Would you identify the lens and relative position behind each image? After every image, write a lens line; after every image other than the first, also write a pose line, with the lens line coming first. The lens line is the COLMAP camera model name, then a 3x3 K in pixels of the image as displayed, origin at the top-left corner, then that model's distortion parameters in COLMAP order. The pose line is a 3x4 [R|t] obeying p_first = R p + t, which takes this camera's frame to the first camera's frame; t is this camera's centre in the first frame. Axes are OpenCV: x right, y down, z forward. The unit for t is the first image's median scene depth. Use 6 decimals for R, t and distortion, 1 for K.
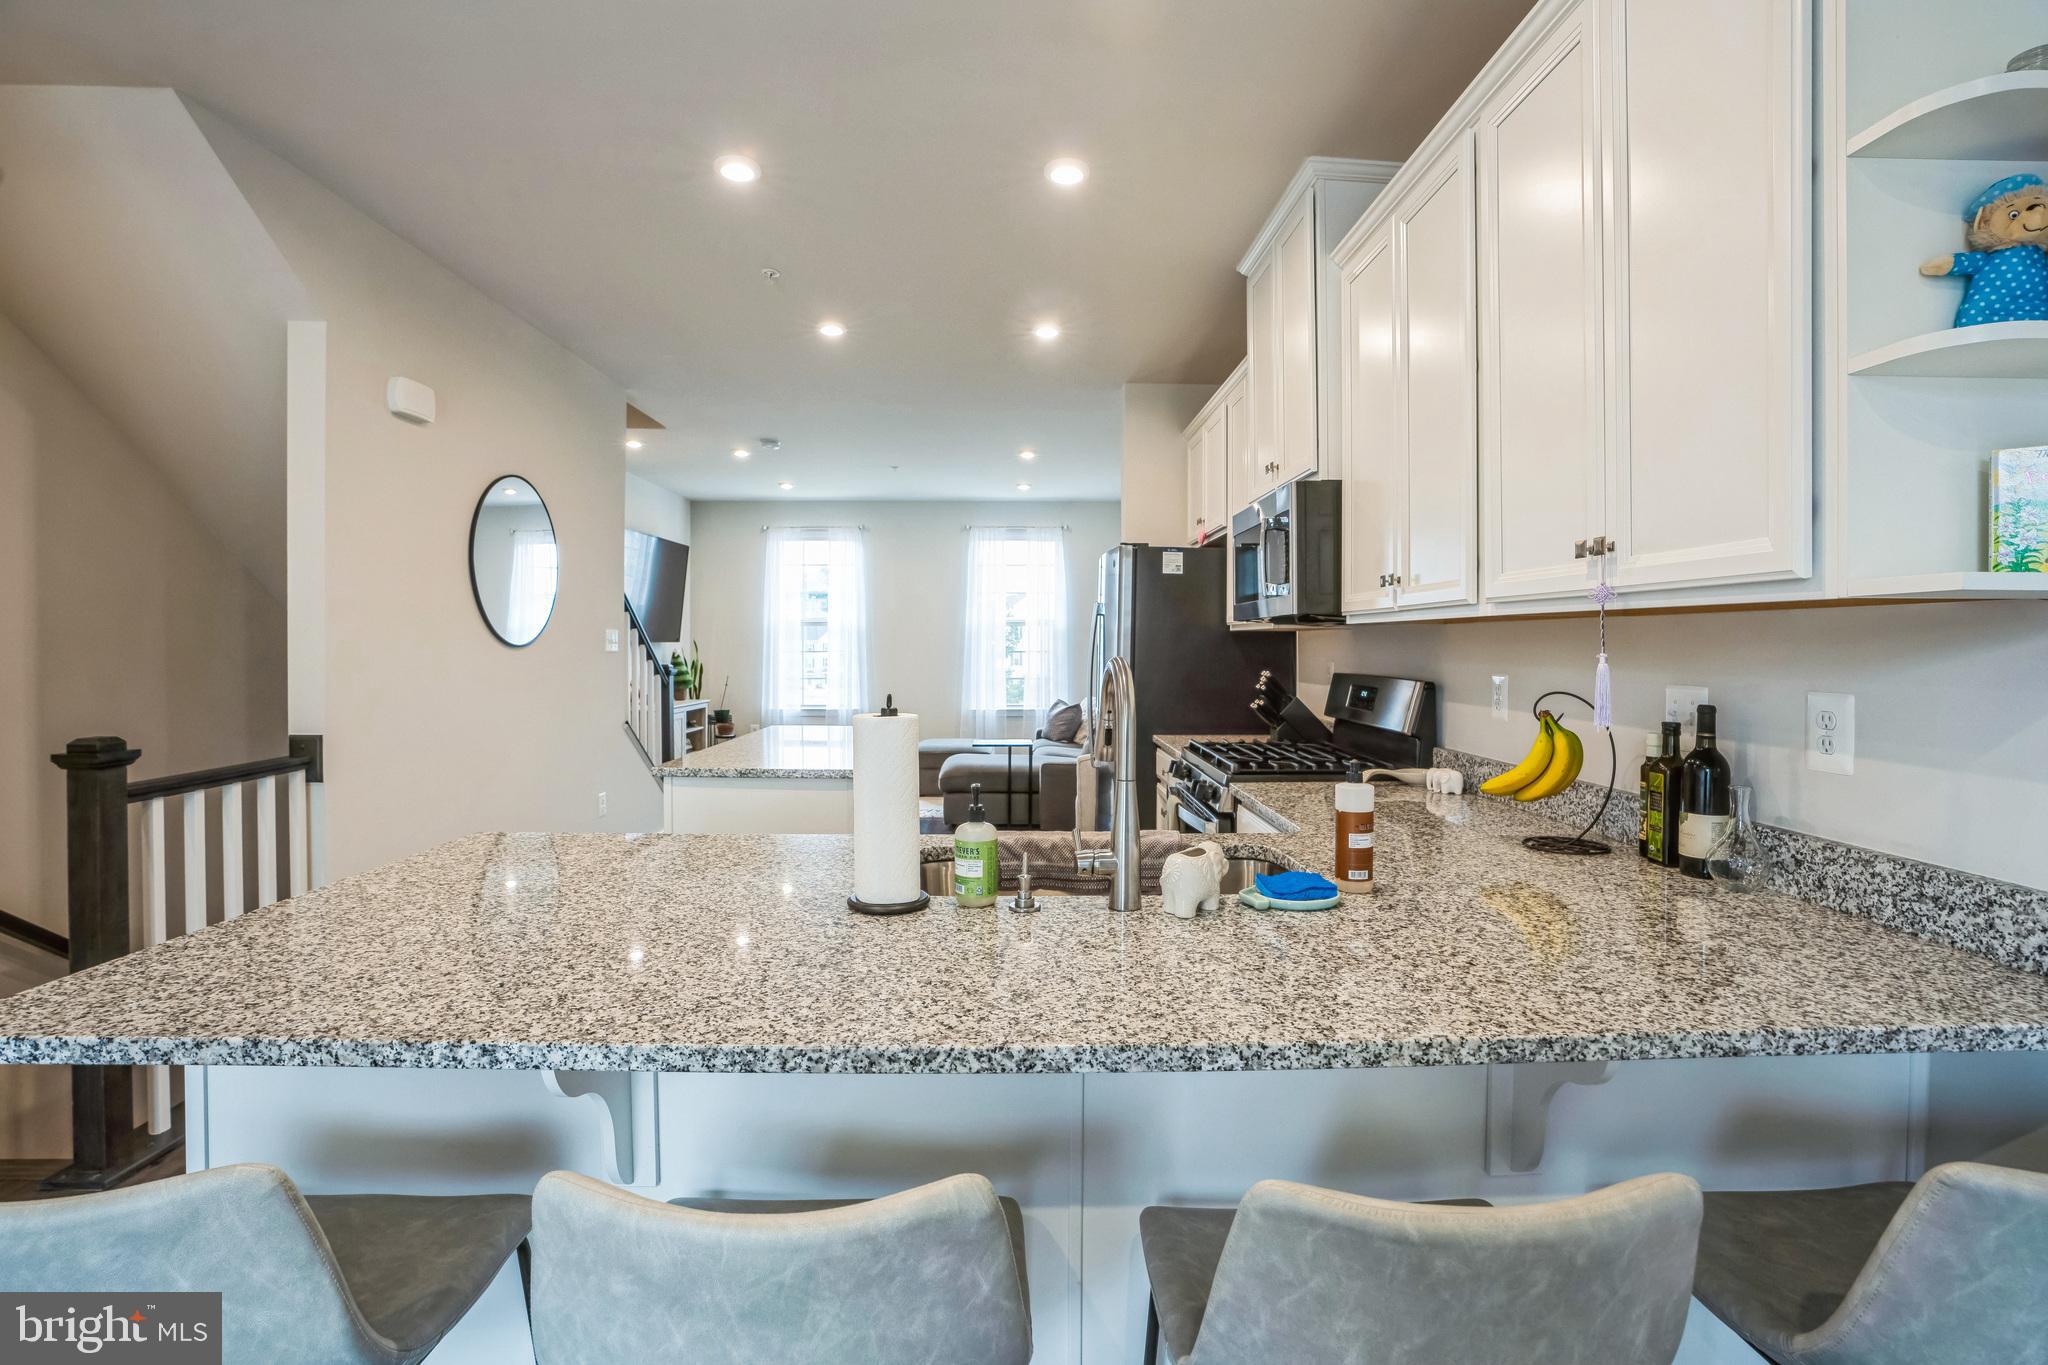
lens RADIAL K [[937.0, 0, 1036.9], [0, 937.0, 647.7], [0, 0, 1]] dist [-0.062859, 0.019606]
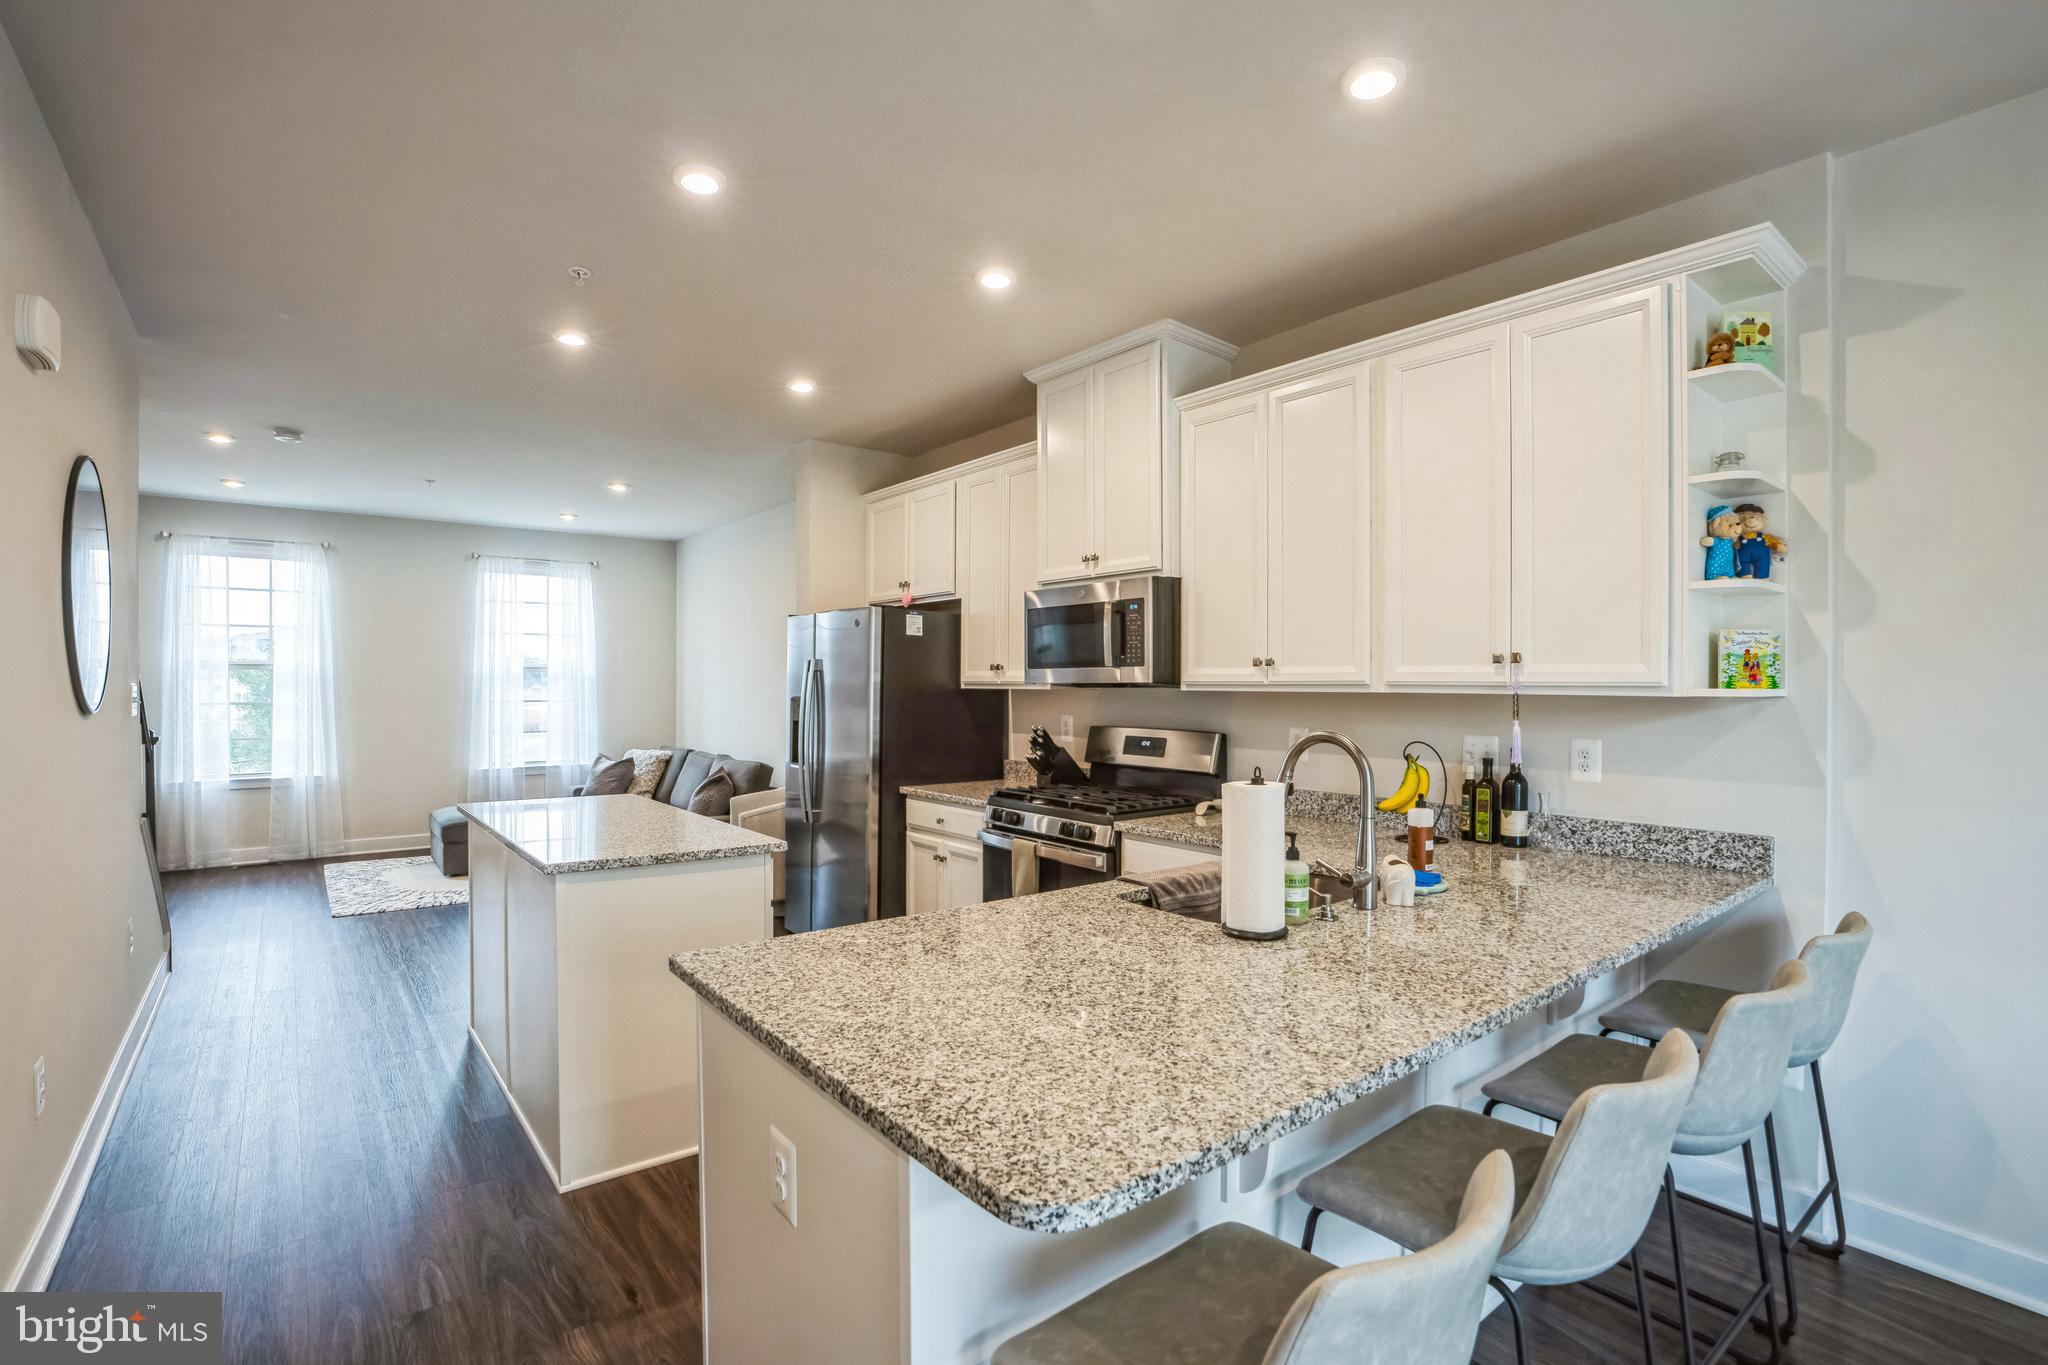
lens RADIAL K [[944.3, 0, 1035.9], [0, 944.3, 682.0], [0, 0, 1]] dist [-0.080983, 0.029731]
pose [[0.795445, 0.003169, 0.606017, -0.865613], [0.000332, 0.999984, -0.005665, -0.042439], [-0.606025, 0.004708, 0.795432, 0.129099]]
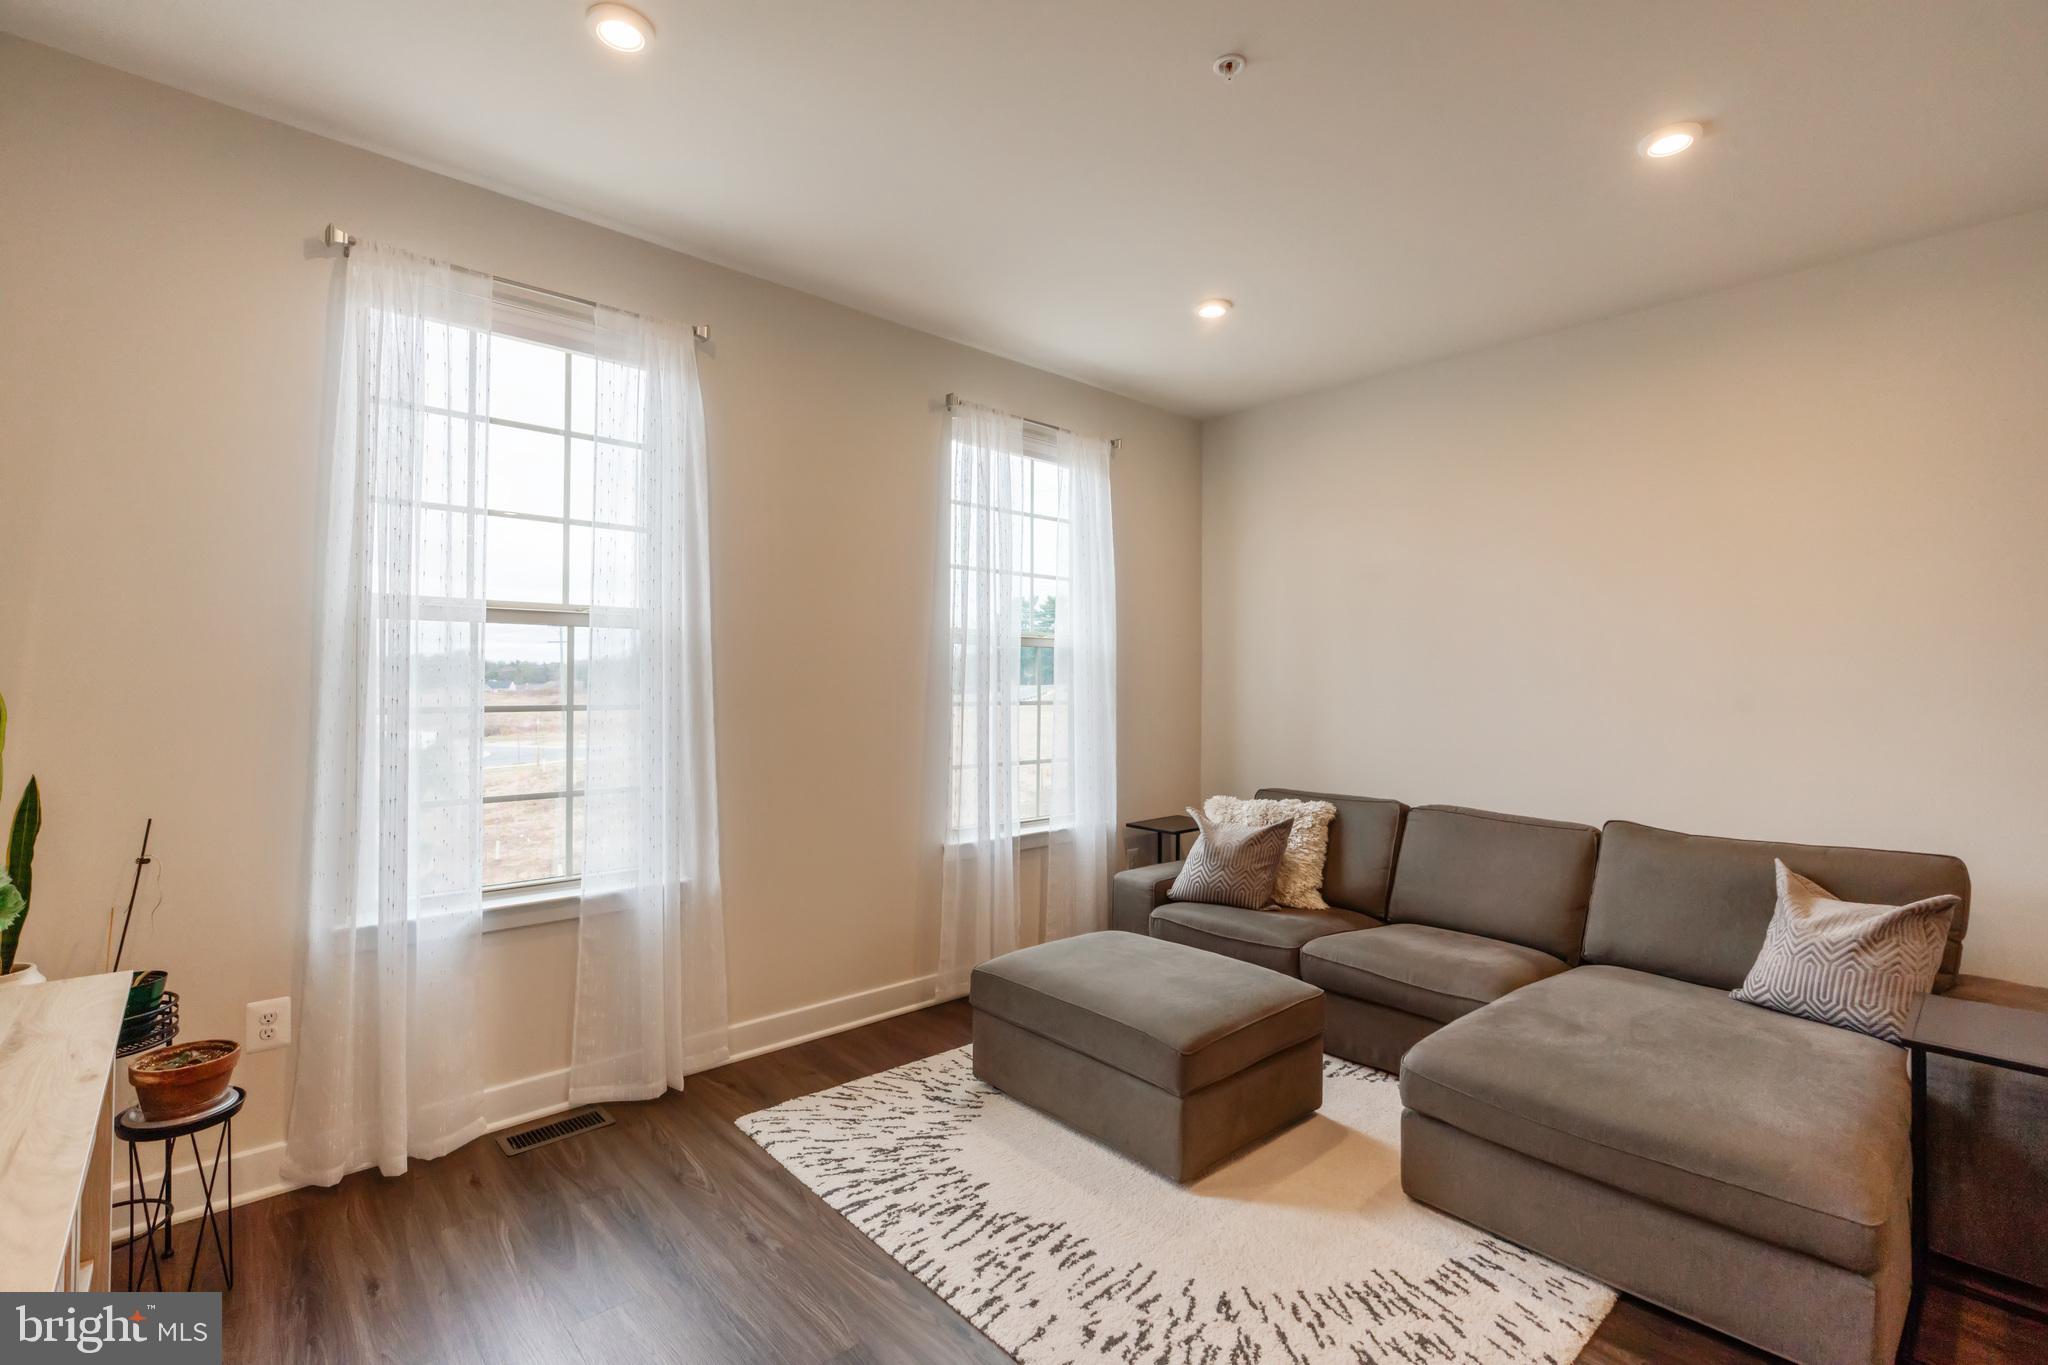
lens RADIAL K [[914.5, 0, 1020.4], [0, 914.5, 675.3], [0, 0, 1]] dist [-0.000968, 0.000008]
pose [[0.751297, 0.015045, 0.659793, -1.560166], [-0.008294, 0.999876, -0.013355, -0.016809], [-0.659912, 0.004562, 0.751329, 3.336813]]
